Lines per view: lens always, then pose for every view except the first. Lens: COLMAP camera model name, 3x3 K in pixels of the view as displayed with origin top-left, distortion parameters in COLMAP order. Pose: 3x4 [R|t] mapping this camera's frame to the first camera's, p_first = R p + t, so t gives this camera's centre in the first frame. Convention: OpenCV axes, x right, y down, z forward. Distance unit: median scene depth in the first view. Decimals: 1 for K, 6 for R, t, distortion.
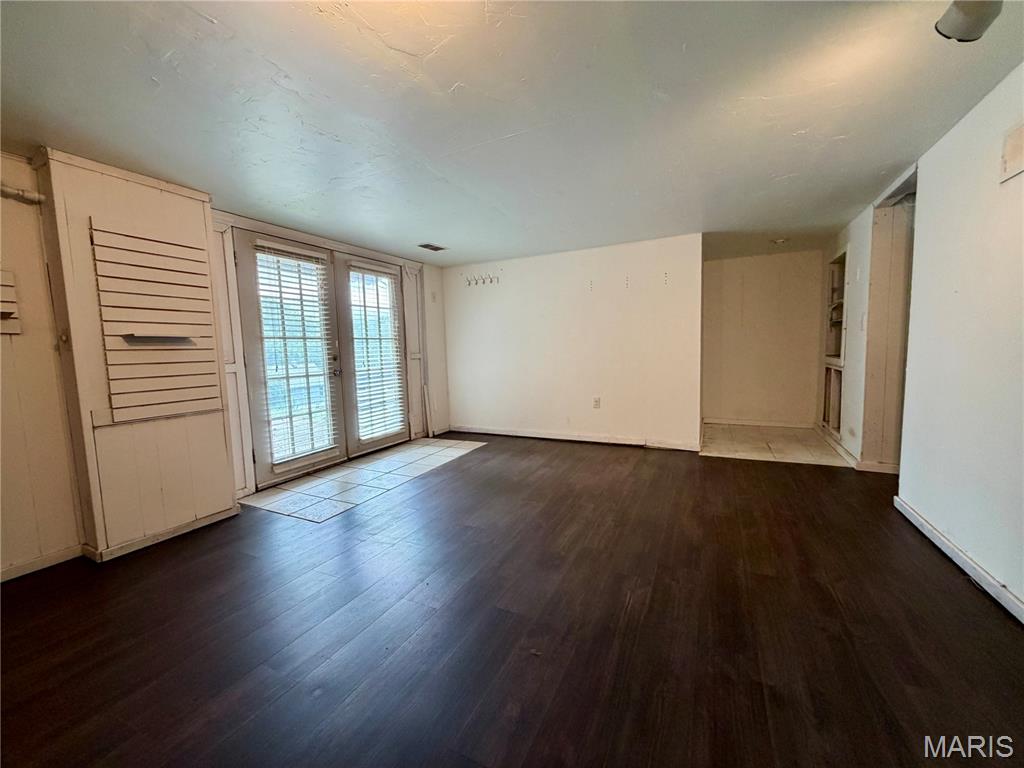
lens RADIAL K [[413.7, 0, 510.3], [0, 413.7, 386.5], [0, 0, 1]] dist [0.001123, 0.000767]
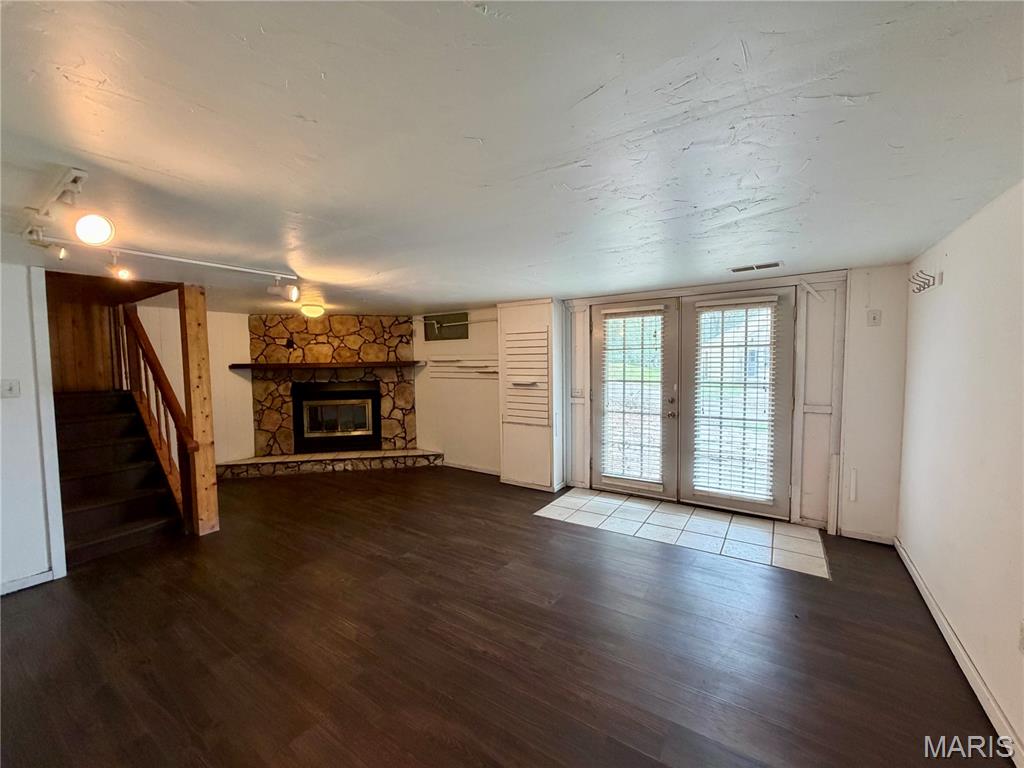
lens RADIAL K [[413.7, 0, 510.1], [0, 413.7, 383.5], [0, 0, 1]] dist [0.001123, 0.000767]
pose [[-0.133051, 0.090786, -0.986942, 0.722528], [-0.073338, 0.992164, 0.101153, -0.207293], [0.988392, 0.085839, -0.125351, 0.797949]]
